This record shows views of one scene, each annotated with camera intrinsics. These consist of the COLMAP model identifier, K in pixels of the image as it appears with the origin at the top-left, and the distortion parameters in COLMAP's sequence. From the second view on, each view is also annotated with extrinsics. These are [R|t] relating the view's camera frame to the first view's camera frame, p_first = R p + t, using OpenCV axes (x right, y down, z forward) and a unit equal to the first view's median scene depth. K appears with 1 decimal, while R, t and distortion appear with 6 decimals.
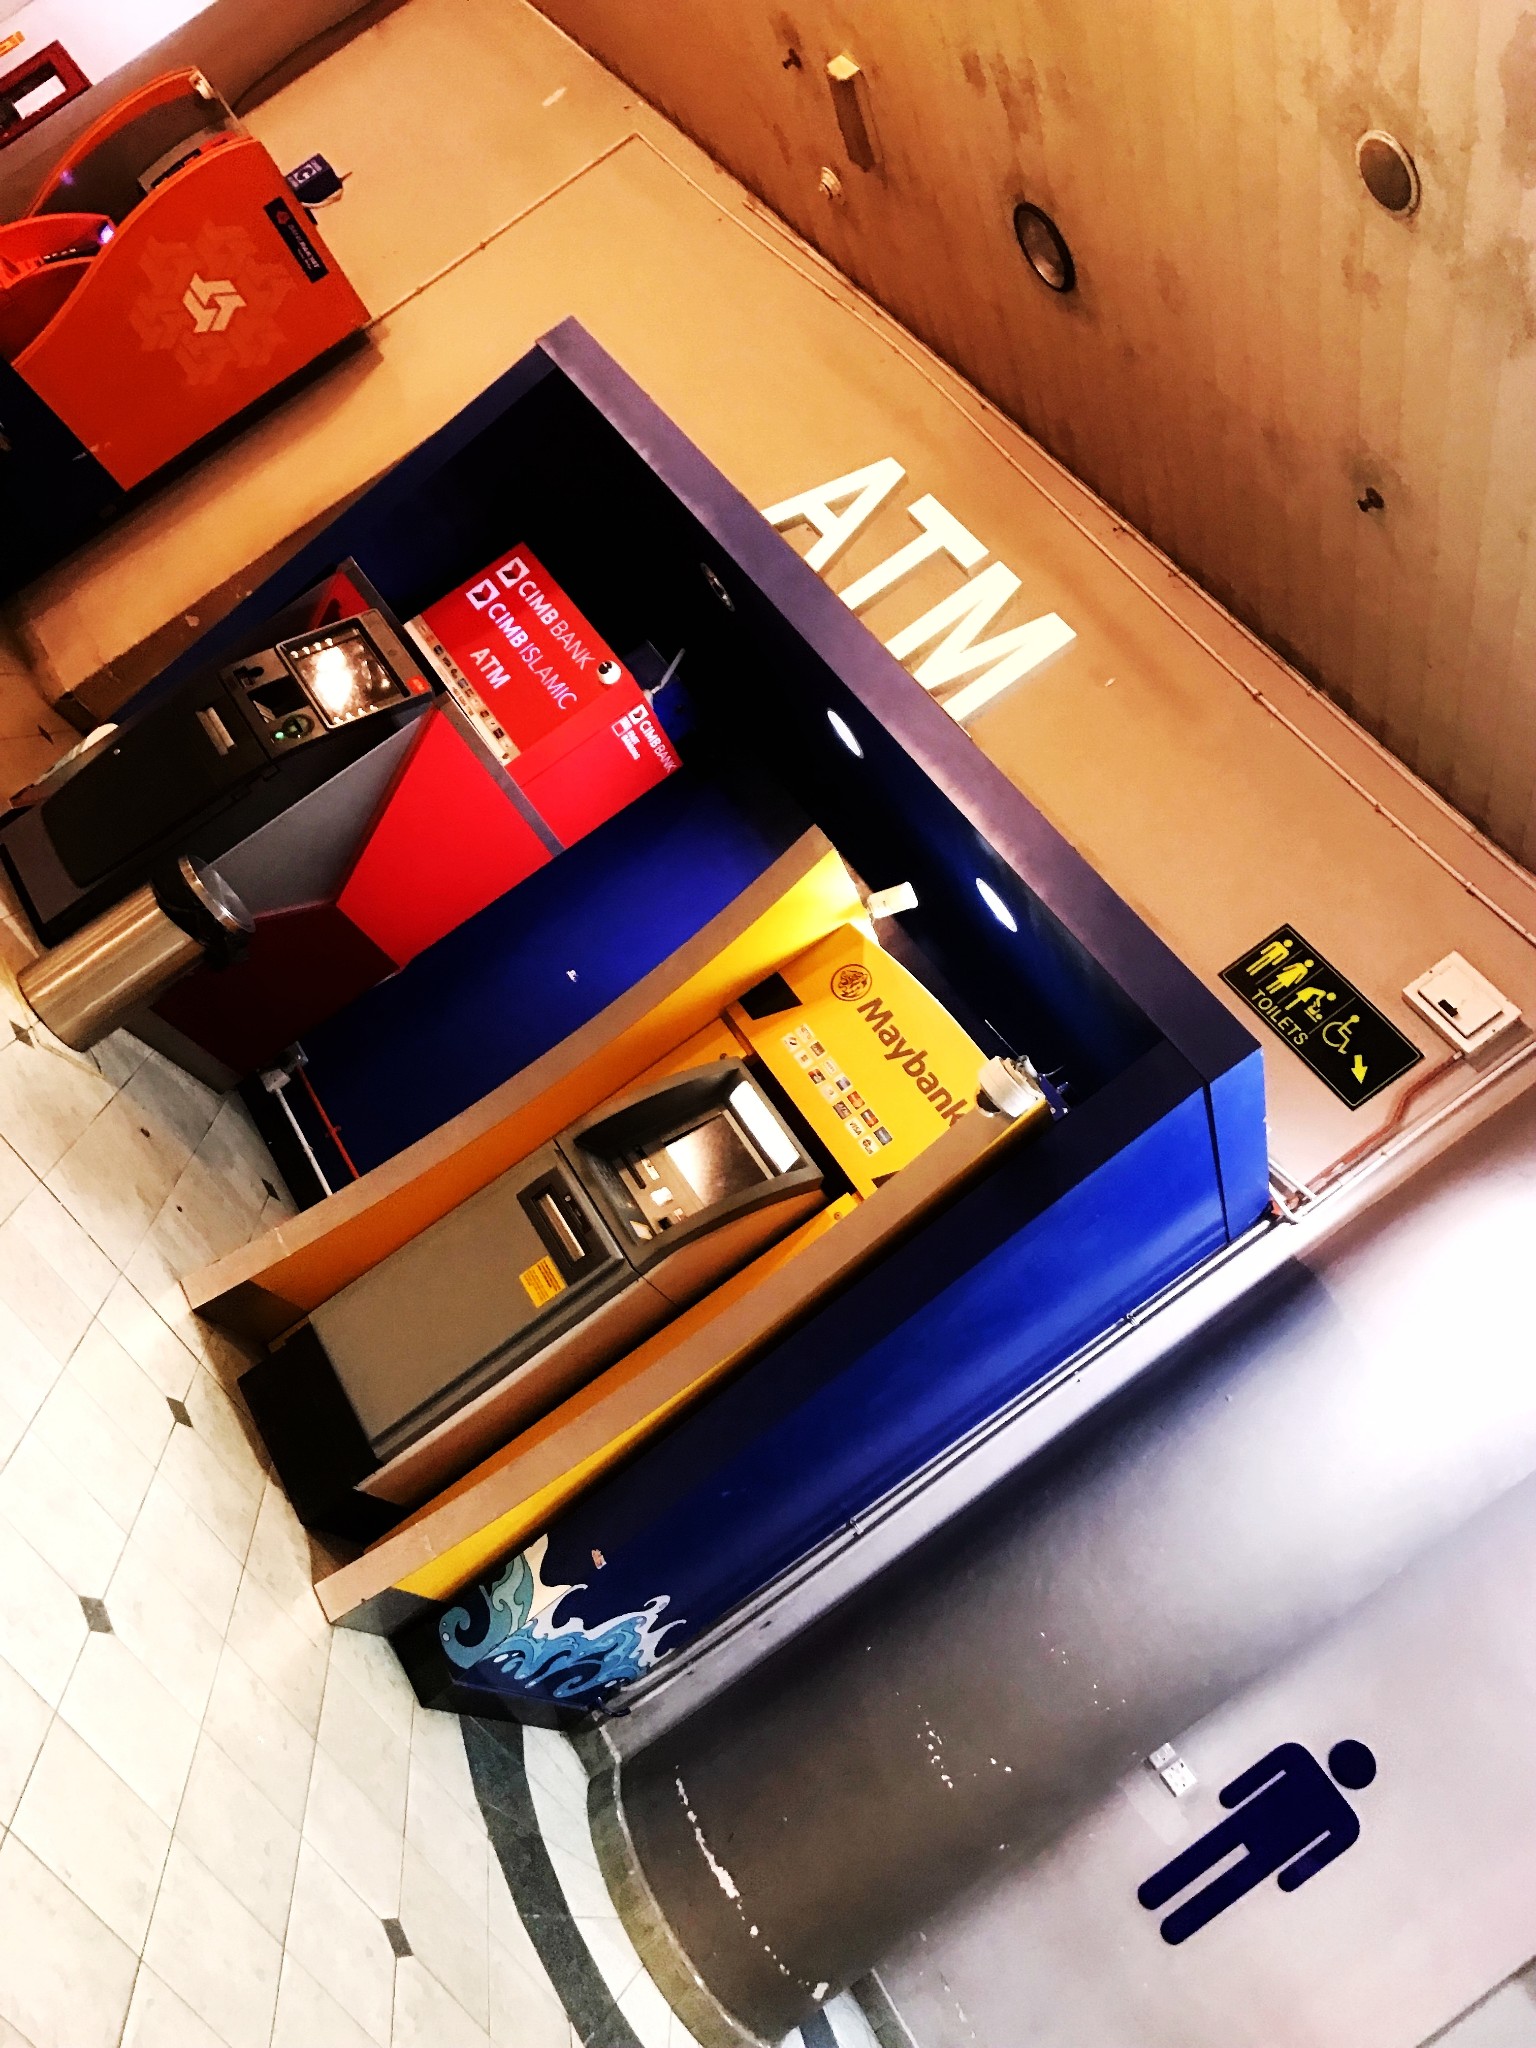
lens RADIAL K [[1667.4, 0, 768.1], [0, 1667.4, 1024.0], [0, 0, 1]] dist [0.001801, 0.000637]
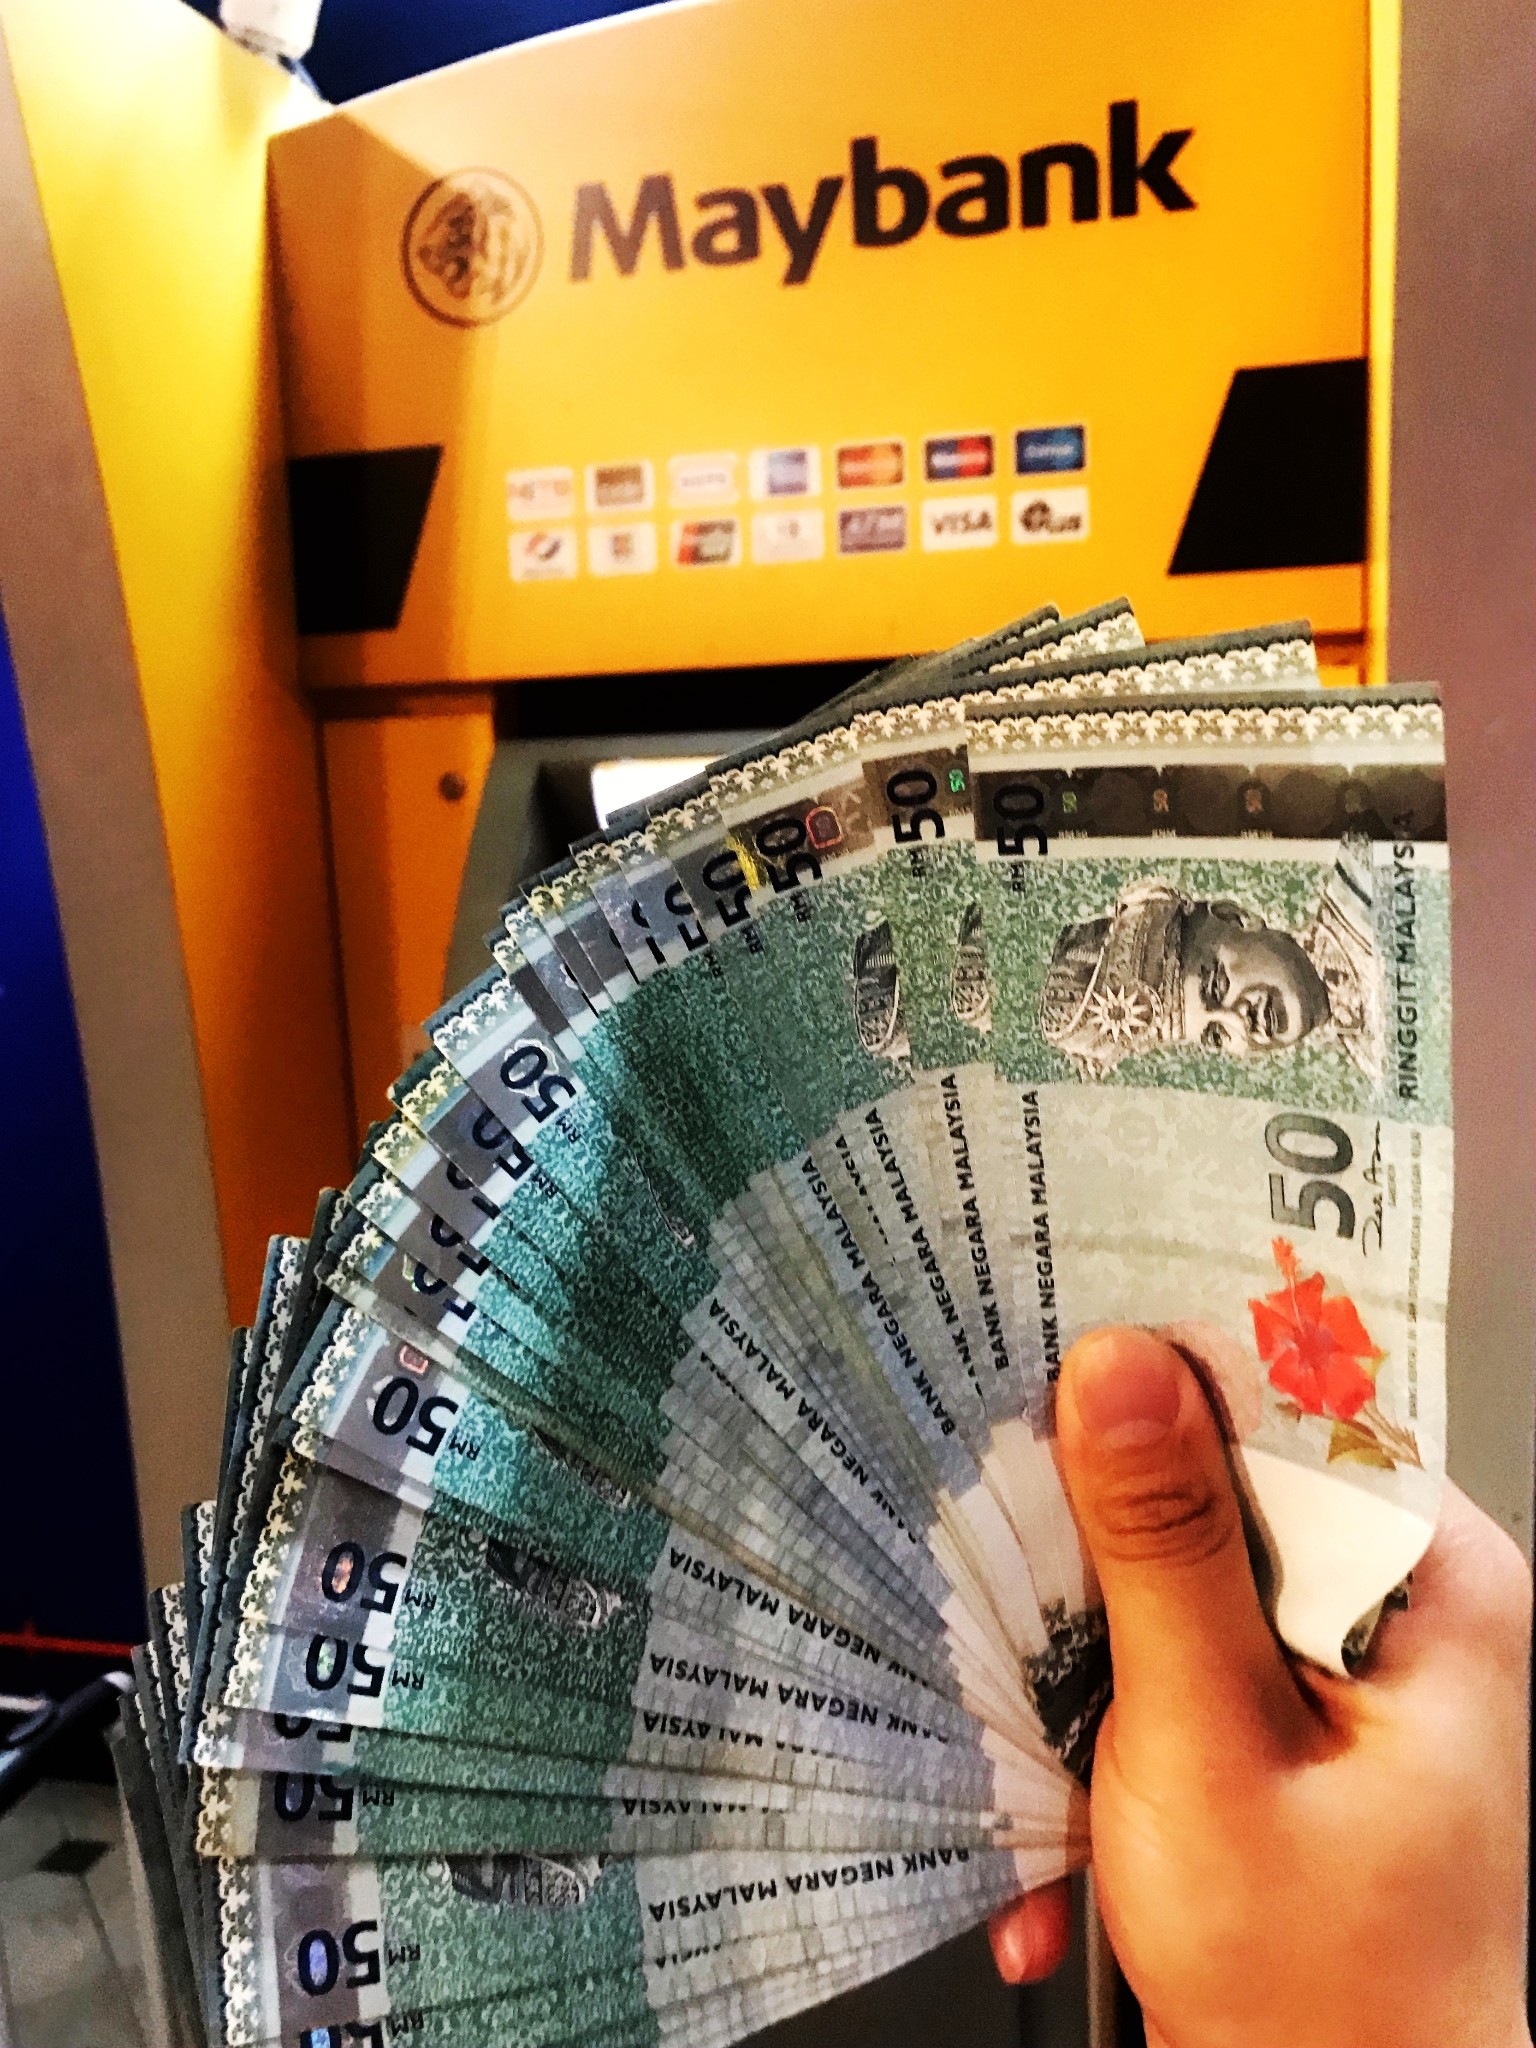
lens RADIAL K [[1667.4, 0, 768.6], [0, 1667.4, 1027.1], [0, 0, 1]] dist [0.001801, 0.000637]
pose [[0.535130, -0.844732, 0.007995, -0.036063], [0.797937, 0.508548, 0.323536, -0.009361], [-0.277367, -0.166754, 0.946182, 0.717642]]
